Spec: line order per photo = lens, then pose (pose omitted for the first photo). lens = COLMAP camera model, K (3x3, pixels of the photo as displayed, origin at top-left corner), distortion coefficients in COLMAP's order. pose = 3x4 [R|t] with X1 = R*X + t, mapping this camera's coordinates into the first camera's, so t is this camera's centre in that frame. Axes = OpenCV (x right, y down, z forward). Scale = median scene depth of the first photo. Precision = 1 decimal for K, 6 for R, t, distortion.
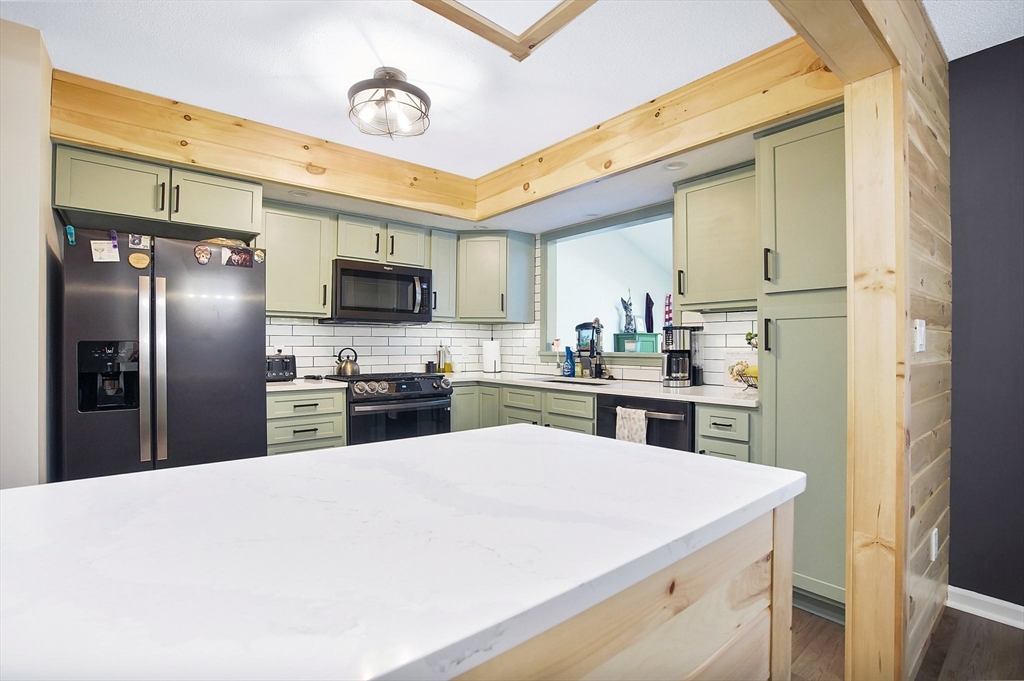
lens RADIAL K [[480.6, 0, 509.5], [0, 480.6, 344.1], [0, 0, 1]] dist [-0.056663, 0.020102]
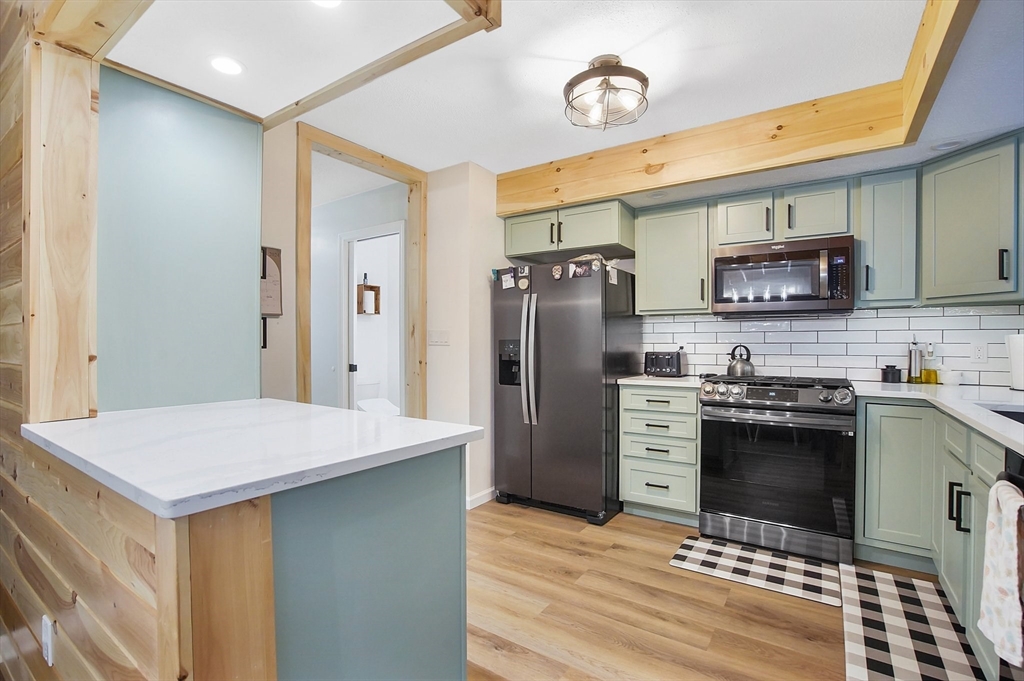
lens RADIAL K [[480.6, 0, 503.8], [0, 480.6, 344.2], [0, 0, 1]] dist [-0.056663, 0.020102]
pose [[0.266138, 0.001775, -0.963933, 0.517870], [0.004116, 0.999987, 0.002977, 0.002073], [0.963926, -0.004760, 0.266127, 0.448654]]
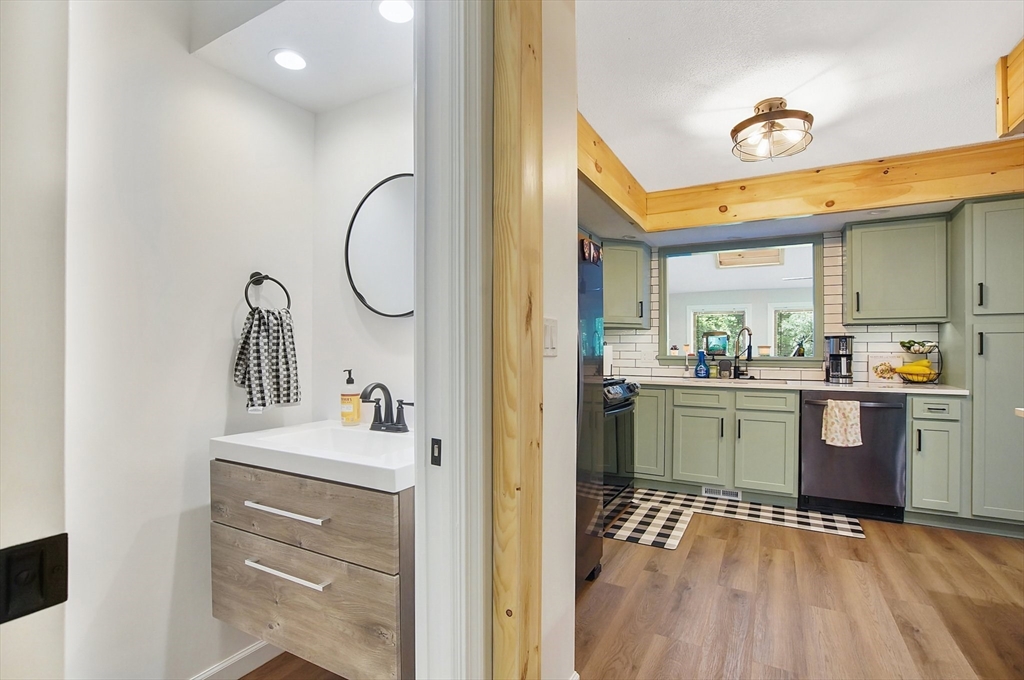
lens RADIAL K [[480.6, 0, 518.1], [0, 480.6, 344.8], [0, 0, 1]] dist [-0.056663, 0.020102]
pose [[0.929233, 0.006542, 0.369435, -0.985022], [-0.004340, 0.999968, -0.006793, -0.000386], [-0.369468, 0.004709, 0.929232, 0.171147]]
